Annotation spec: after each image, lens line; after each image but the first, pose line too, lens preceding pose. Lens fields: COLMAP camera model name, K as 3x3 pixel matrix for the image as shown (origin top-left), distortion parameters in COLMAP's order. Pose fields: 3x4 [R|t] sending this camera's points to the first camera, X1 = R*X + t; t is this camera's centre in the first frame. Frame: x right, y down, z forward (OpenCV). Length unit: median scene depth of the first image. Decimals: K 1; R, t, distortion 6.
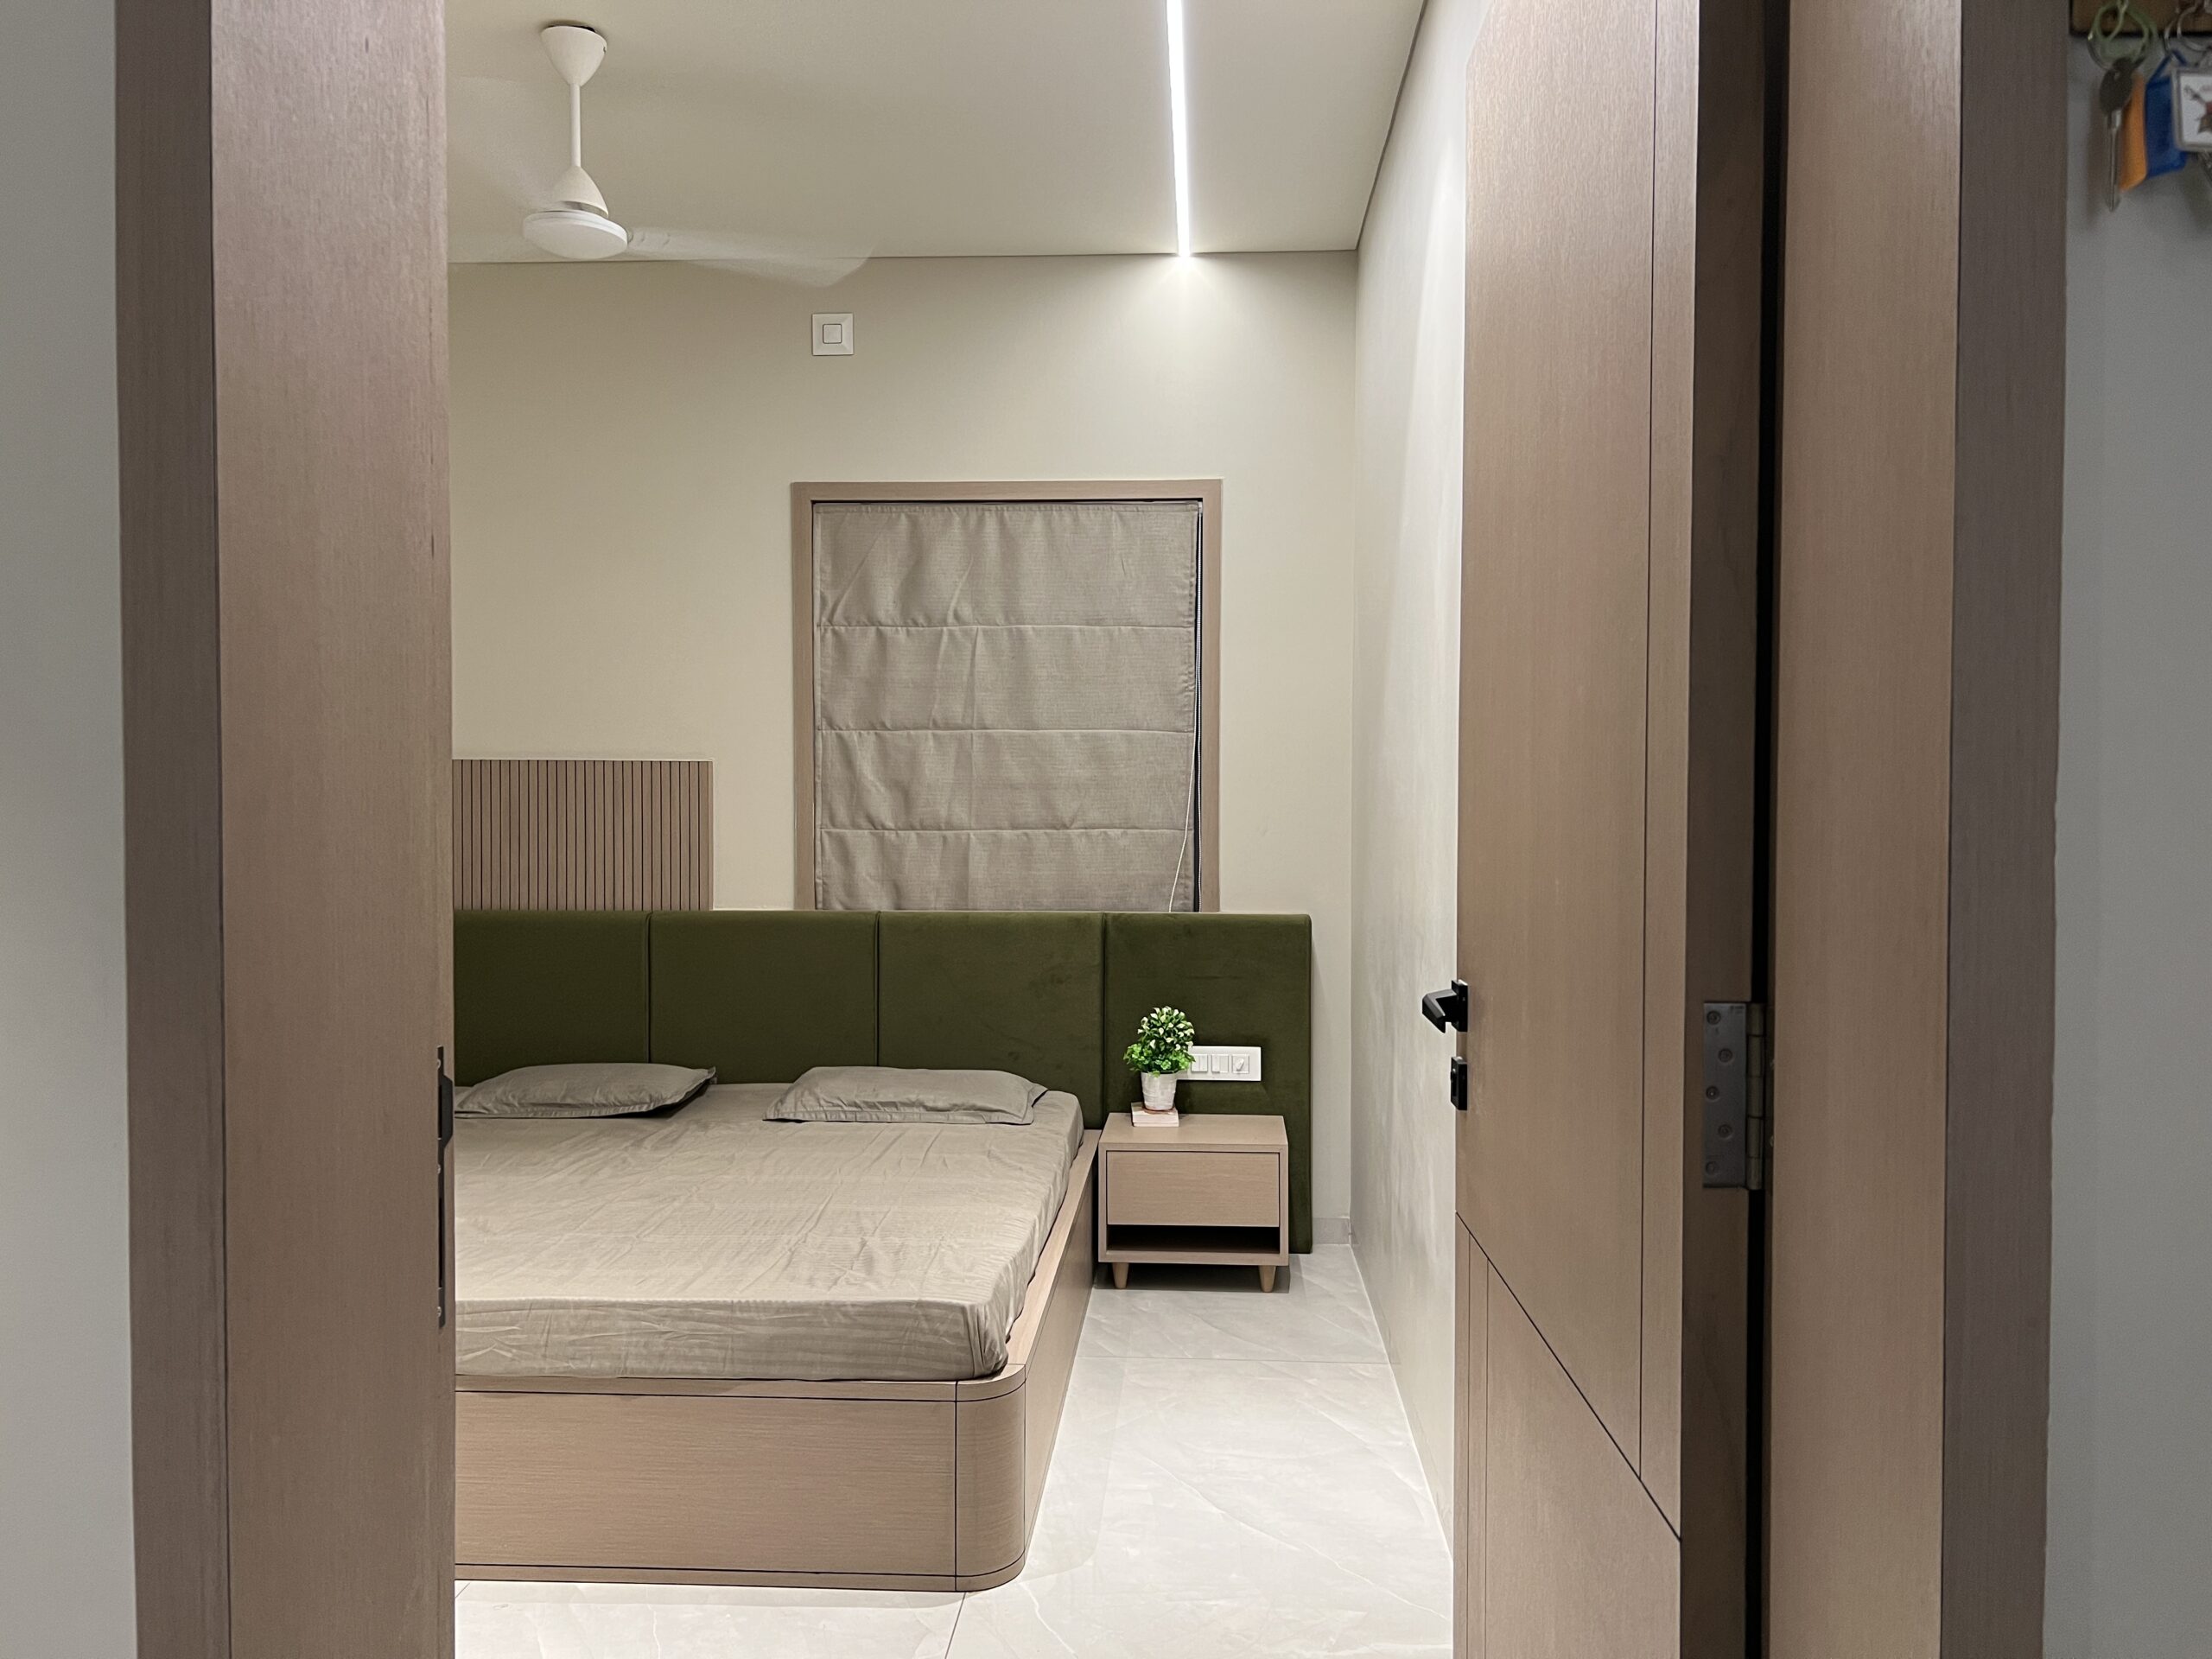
lens RADIAL K [[1682.5, 0, 1114.0], [0, 1682.5, 832.6], [0, 0, 1]] dist [0.060722, -0.064146]
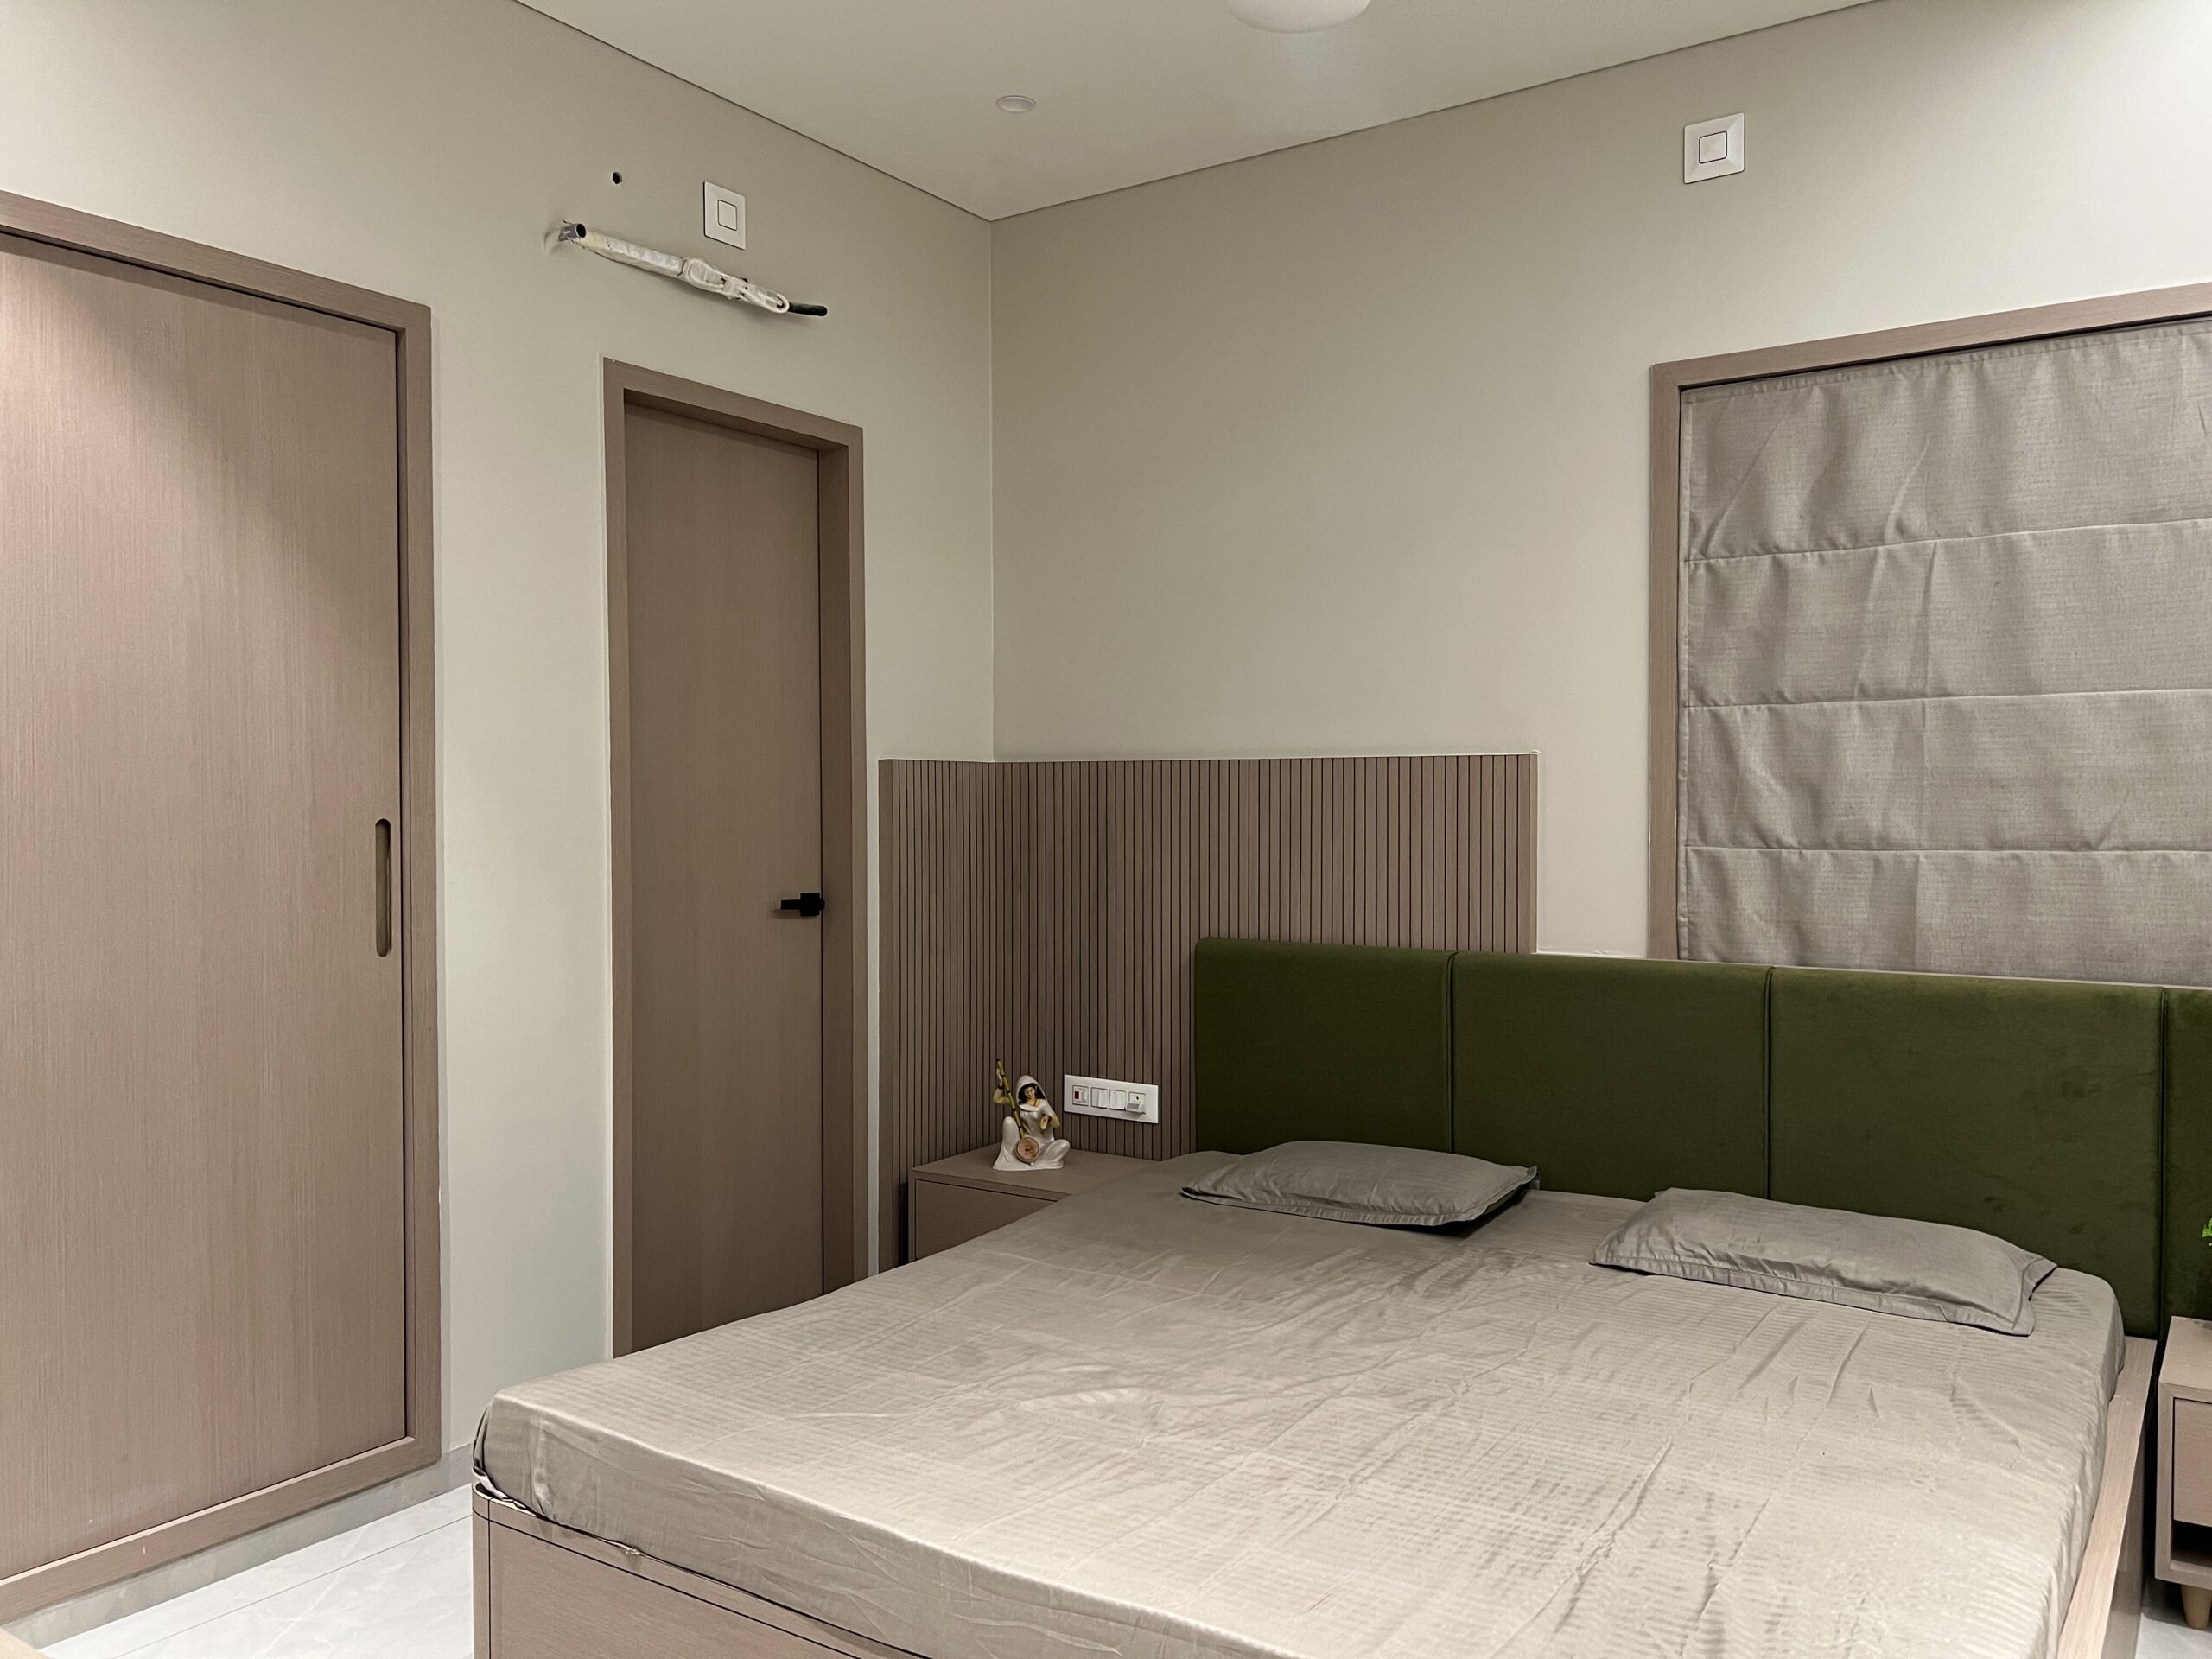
lens RADIAL K [[1682.5, 0, 1122.2], [0, 1682.5, 834.8], [0, 0, 1]] dist [0.060722, -0.064146]
pose [[0.865370, 0.005971, -0.501099, -0.022465], [-0.006967, 0.999976, -0.000116, -0.005242], [0.501086, 0.003591, 0.865390, 0.268262]]
